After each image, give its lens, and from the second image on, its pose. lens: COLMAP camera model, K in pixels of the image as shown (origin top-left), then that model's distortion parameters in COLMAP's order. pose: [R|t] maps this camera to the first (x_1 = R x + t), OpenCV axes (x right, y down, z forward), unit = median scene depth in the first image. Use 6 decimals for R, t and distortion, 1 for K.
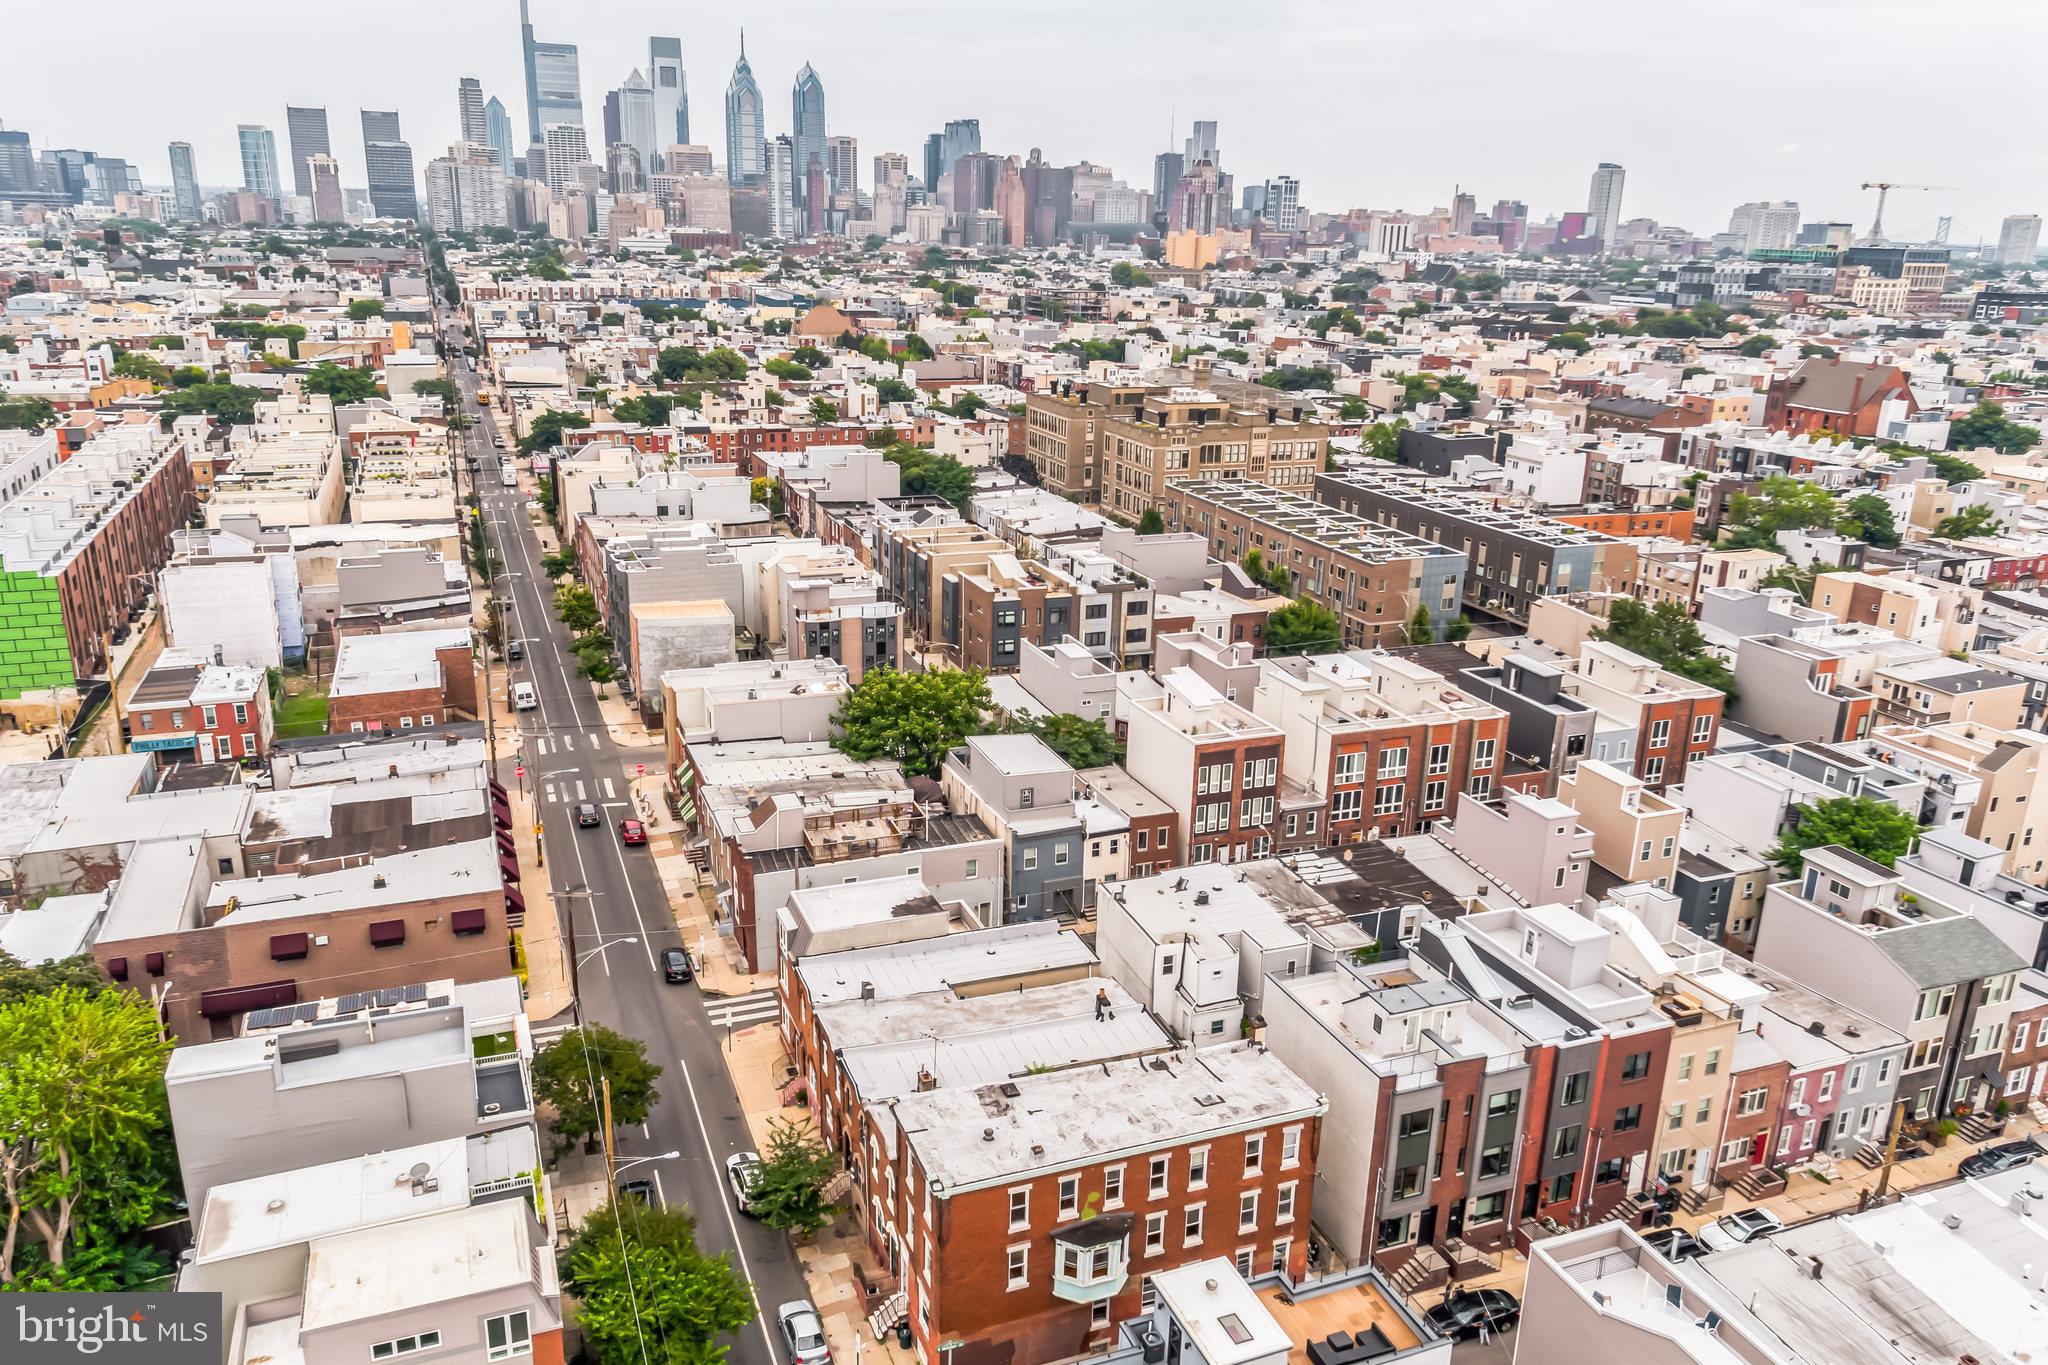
lens RADIAL K [[1489.3, 0, 1024.0], [0, 1489.3, 682.5], [0, 0, 1]] dist [0.007454, -0.000009]
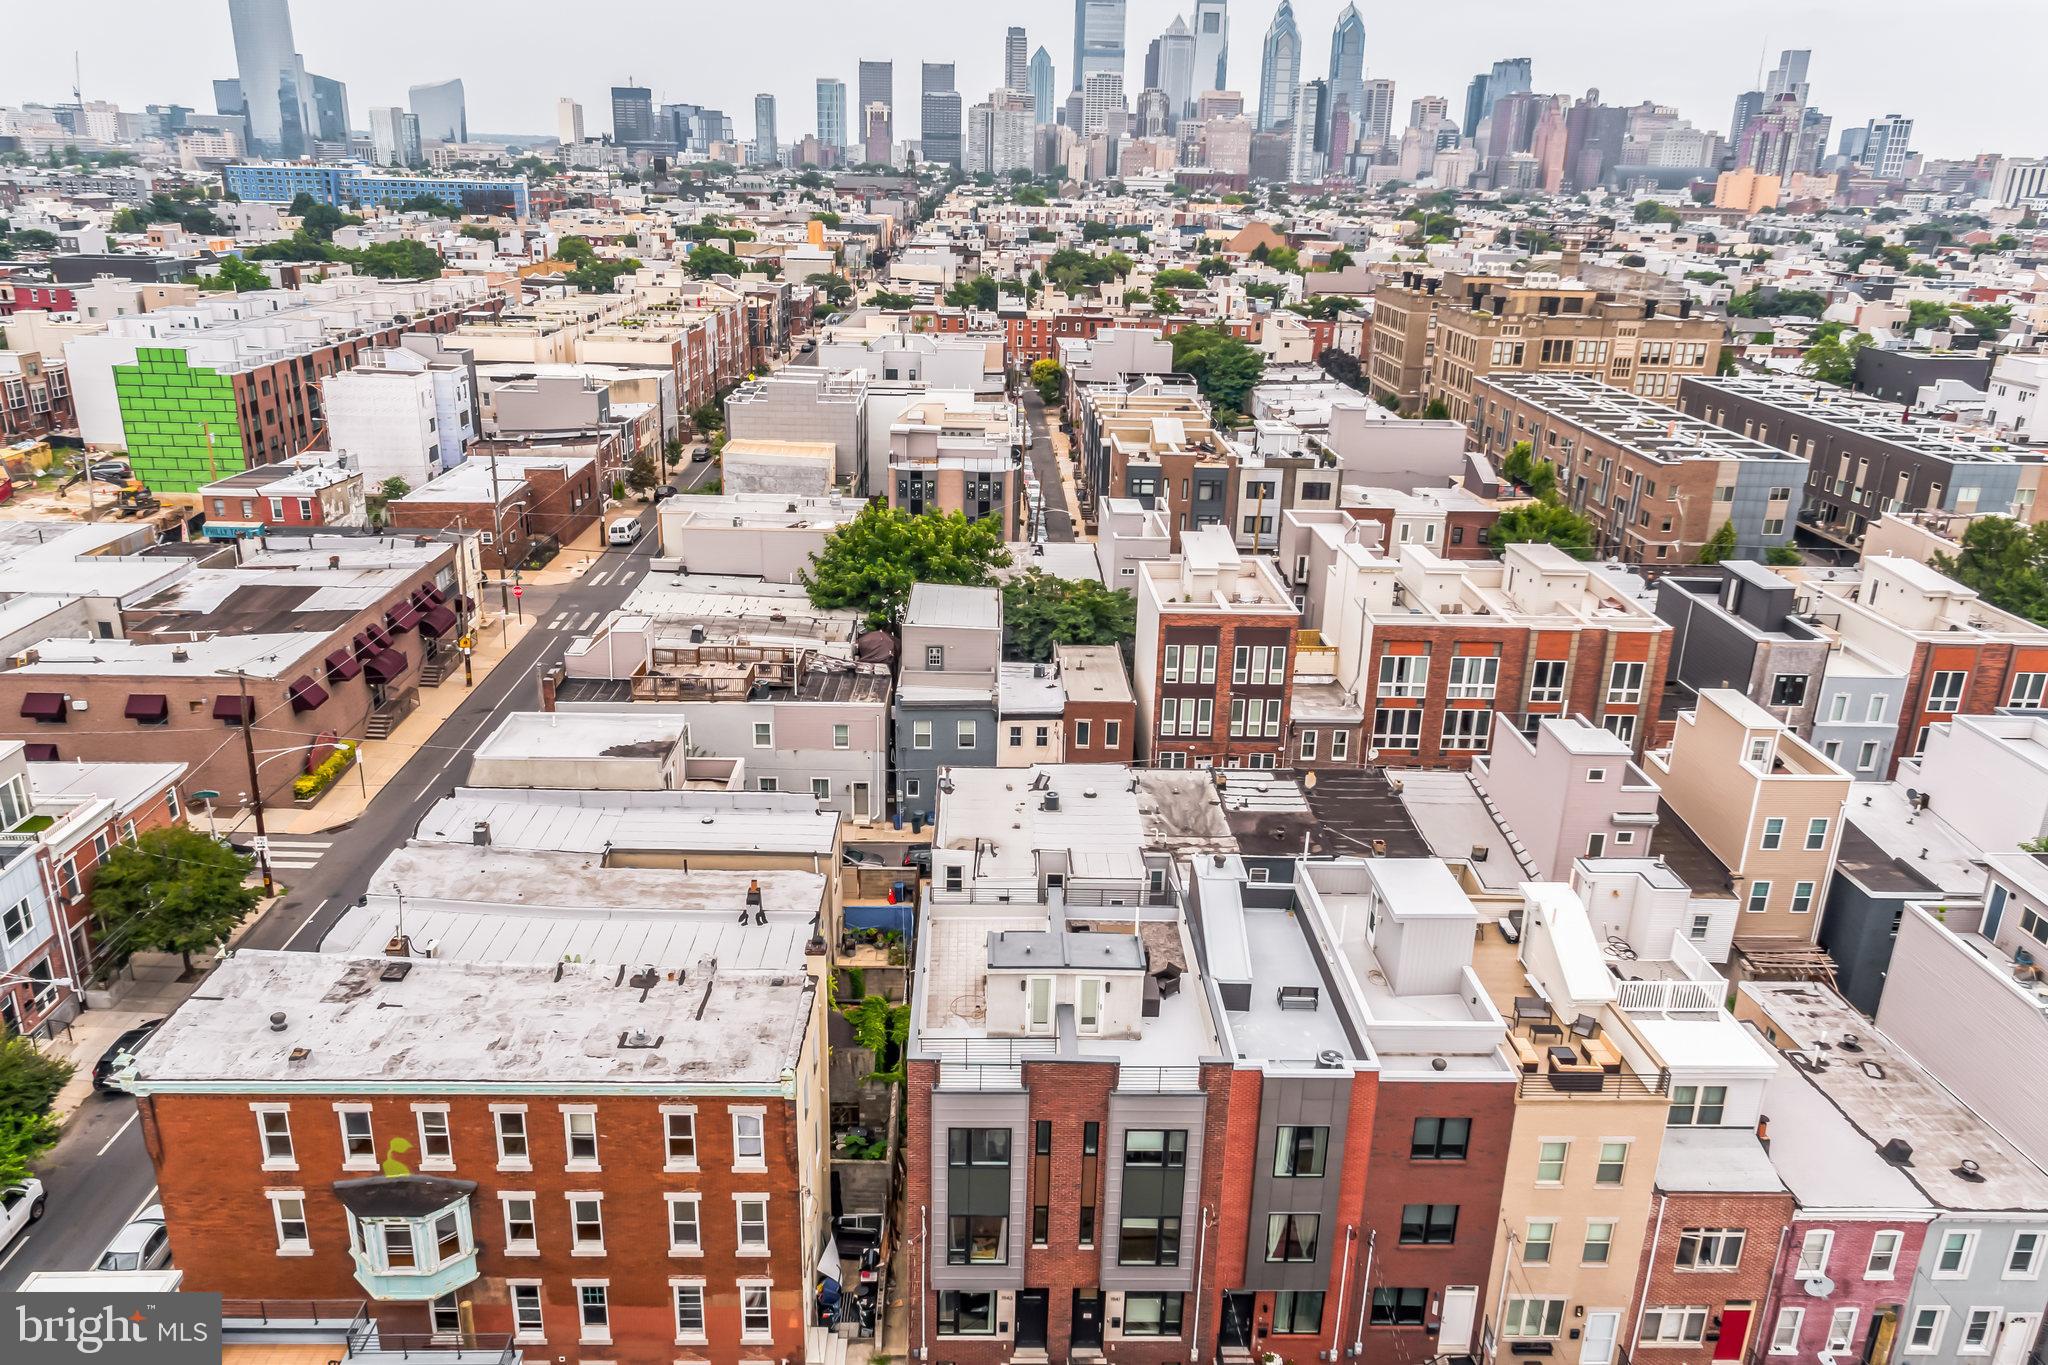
lens RADIAL K [[1489.3, 0, 1024.0], [0, 1489.3, 682.5], [0, 0, 1]] dist [0.007454, -0.000009]
pose [[0.940411, 0.112596, -0.320856, 0.245332], [-0.104281, 0.993616, 0.043043, 0.043065], [0.323654, -0.007019, 0.946149, 0.234122]]
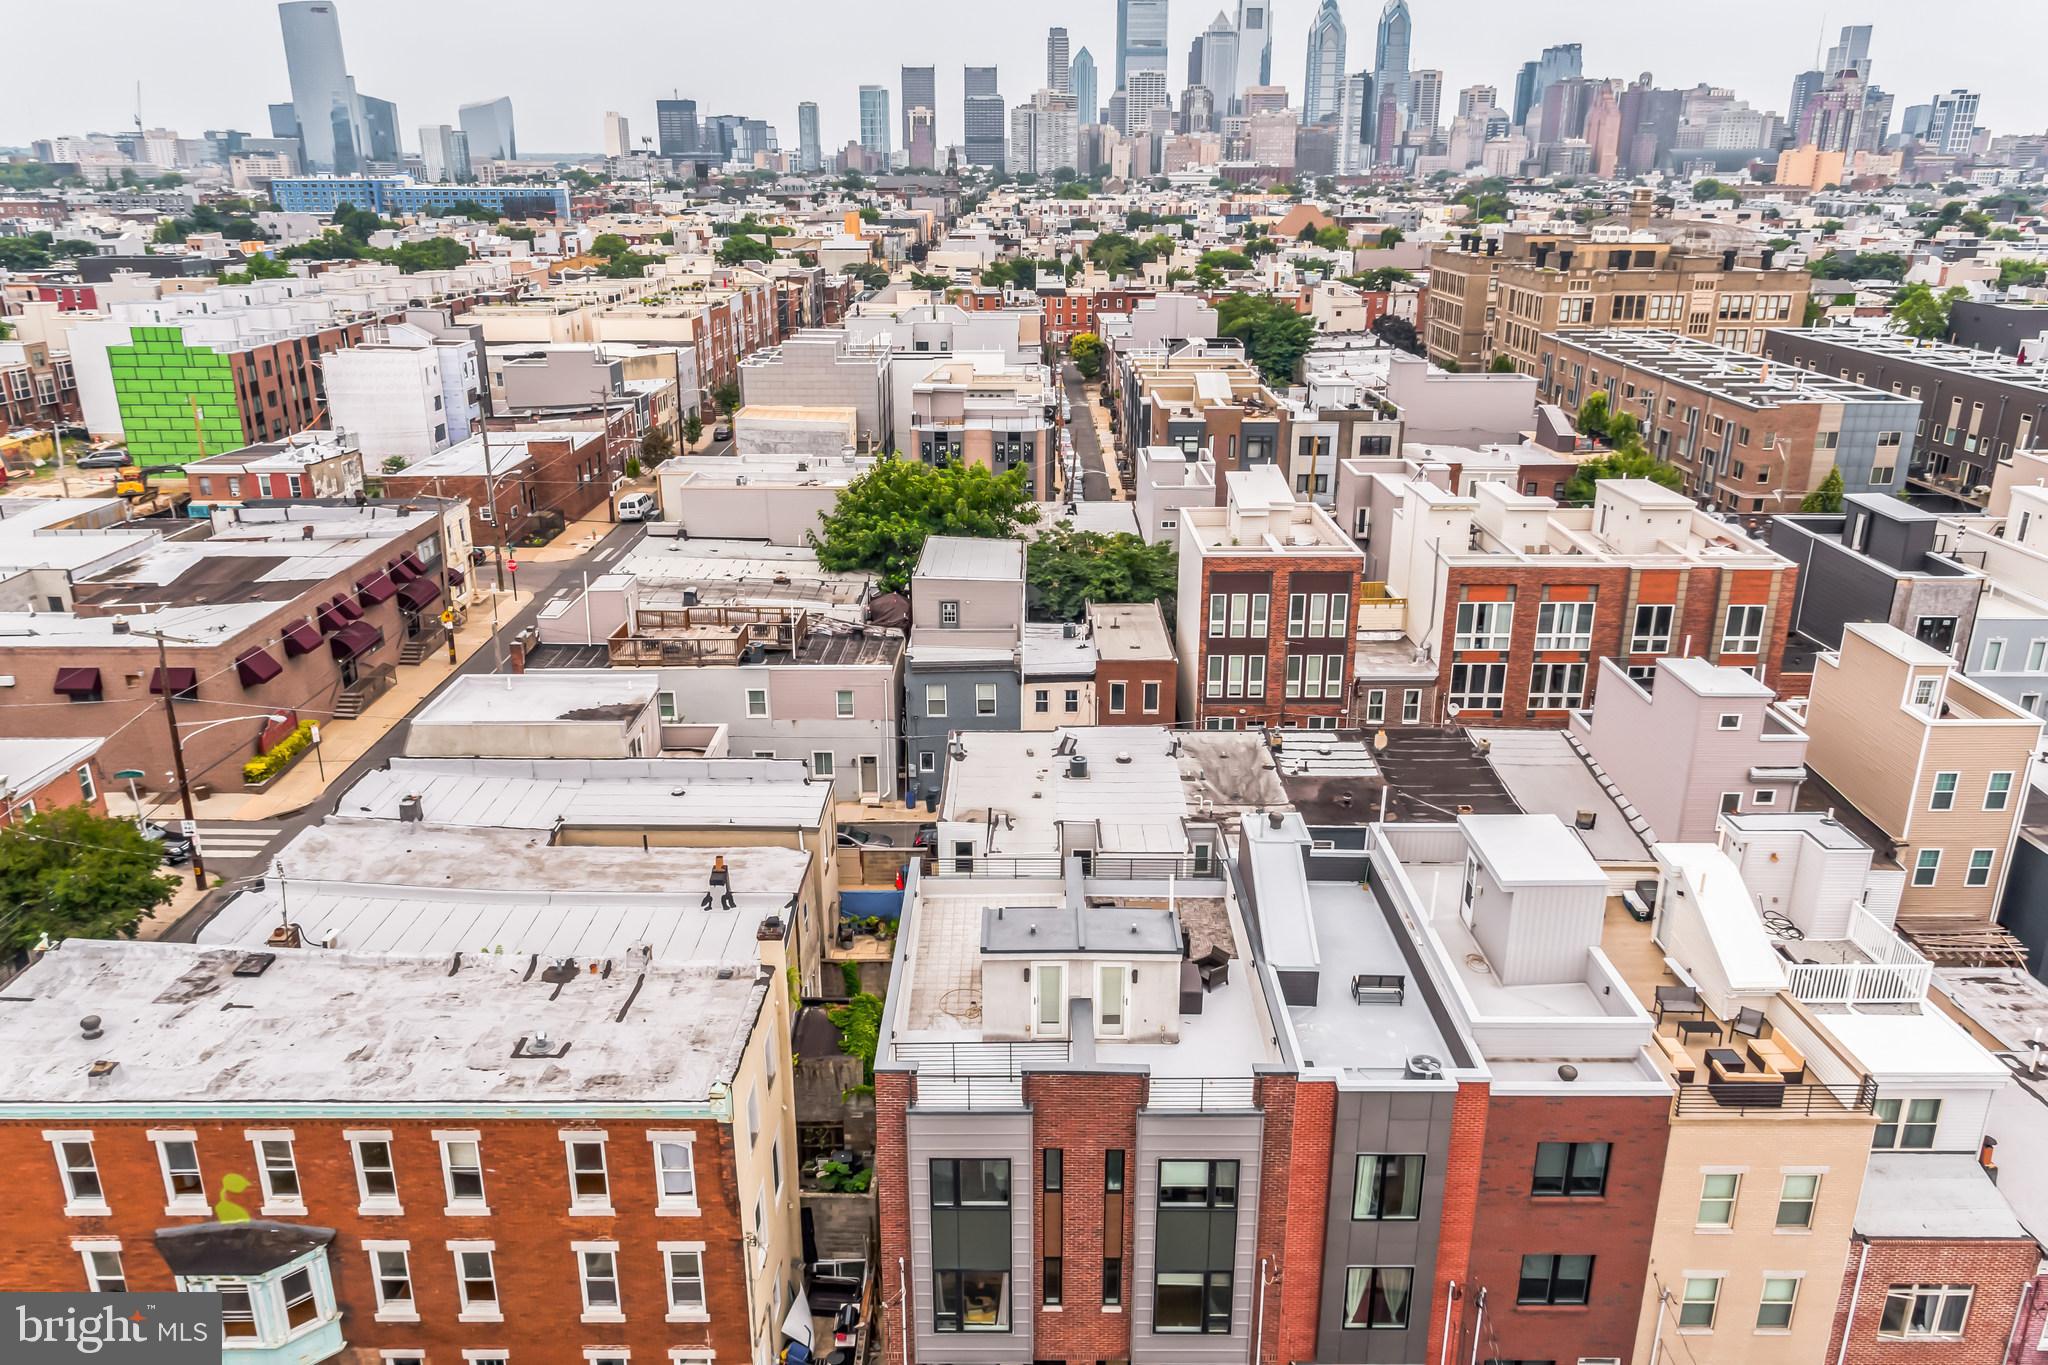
lens RADIAL K [[1489.3, 0, 1024.0], [0, 1489.3, 682.5], [0, 0, 1]] dist [0.007454, -0.000009]
pose [[0.930136, 0.097798, -0.353953, 0.232590], [-0.088276, 0.995168, 0.042991, 0.063100], [0.356447, -0.008742, 0.934275, 0.307032]]
